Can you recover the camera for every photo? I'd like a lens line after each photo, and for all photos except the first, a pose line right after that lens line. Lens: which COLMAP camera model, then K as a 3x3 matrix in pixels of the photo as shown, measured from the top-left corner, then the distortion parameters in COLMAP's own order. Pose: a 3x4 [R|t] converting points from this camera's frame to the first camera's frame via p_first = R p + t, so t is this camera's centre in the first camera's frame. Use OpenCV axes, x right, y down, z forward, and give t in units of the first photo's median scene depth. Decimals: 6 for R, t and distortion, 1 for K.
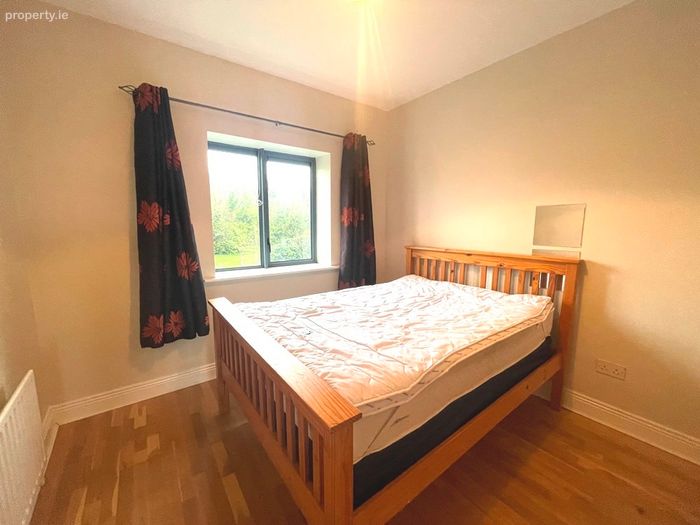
lens RADIAL K [[283.2, 0, 350.0], [0, 283.2, 262.5], [0, 0, 1]] dist [0.001265, 0.000238]
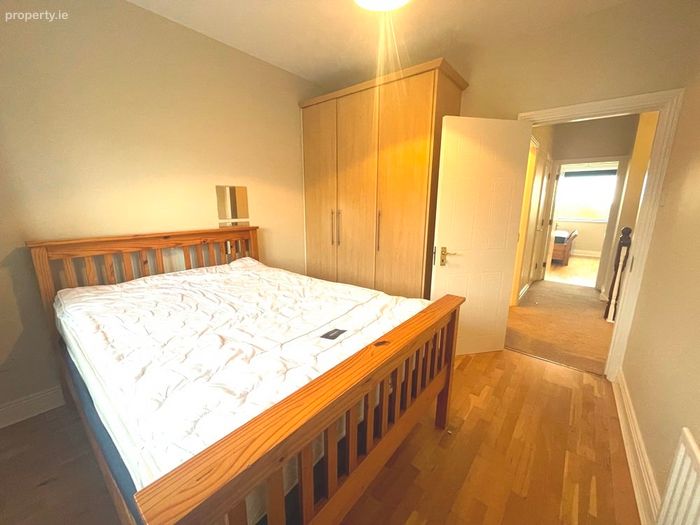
lens RADIAL K [[283.2, 0, 350.0], [0, 283.2, 262.5], [0, 0, 1]] dist [0.001265, 0.000238]
pose [[-0.242484, -0.206123, 0.948006, -0.607150], [0.122243, 0.962889, 0.240626, -0.102171], [-0.962423, 0.174235, -0.208288, 0.731302]]
